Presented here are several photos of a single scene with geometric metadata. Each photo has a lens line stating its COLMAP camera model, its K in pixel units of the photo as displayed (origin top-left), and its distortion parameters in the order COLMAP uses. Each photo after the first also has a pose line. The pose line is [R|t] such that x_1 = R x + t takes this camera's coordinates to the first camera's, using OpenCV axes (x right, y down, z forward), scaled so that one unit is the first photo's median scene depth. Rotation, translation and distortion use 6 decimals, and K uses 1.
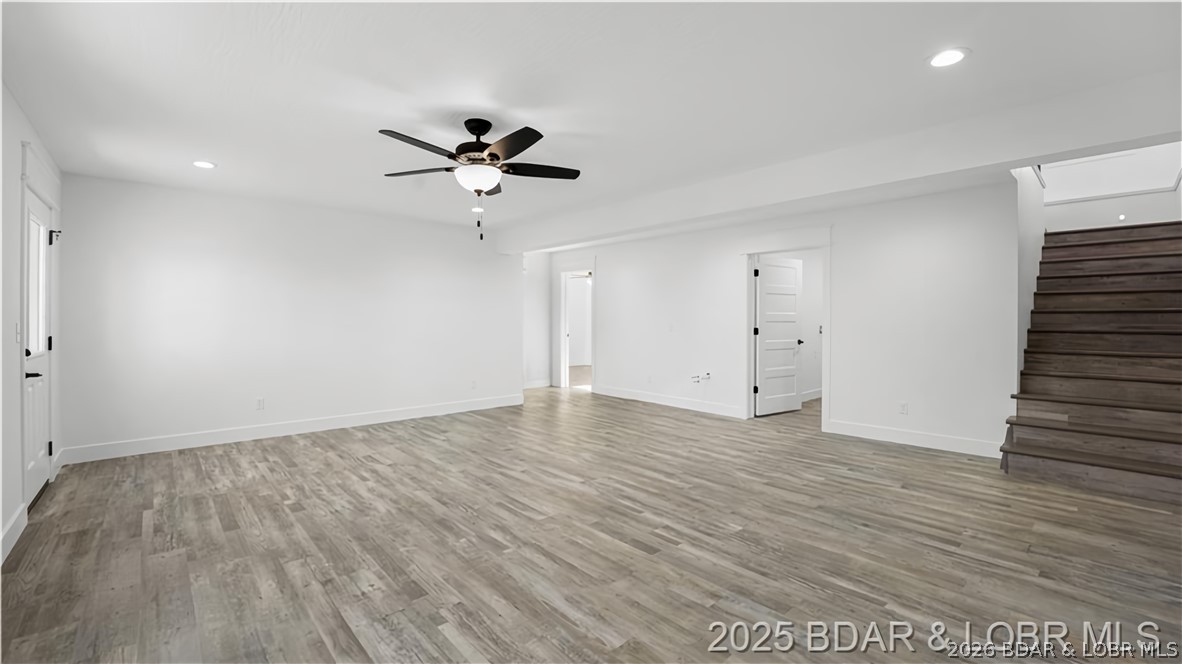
lens RADIAL K [[487.7, 0, 584.8], [0, 487.7, 326.2], [0, 0, 1]] dist [0.001122, 0.000212]
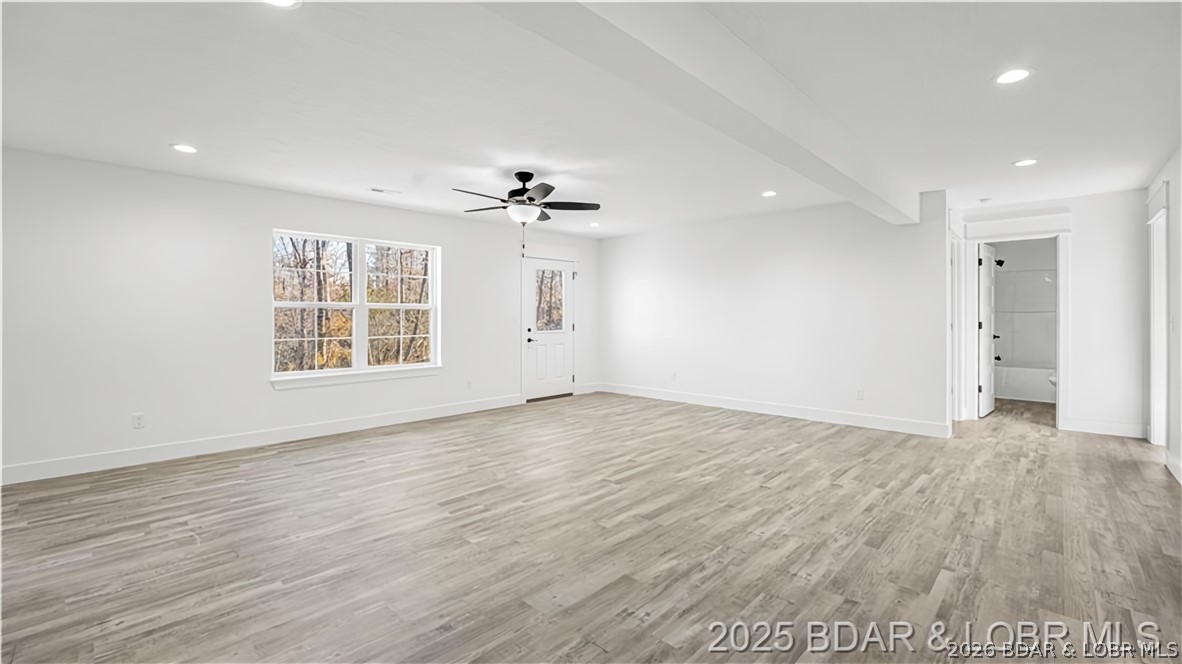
lens RADIAL K [[487.7, 0, 584.8], [0, 487.7, 326.2], [0, 0, 1]] dist [0.001122, 0.000212]
pose [[0.055856, 0.009787, -0.998391, 1.169106], [-0.001122, 0.999952, 0.009740, 0.003103], [0.998438, 0.000576, 0.055864, 1.094923]]
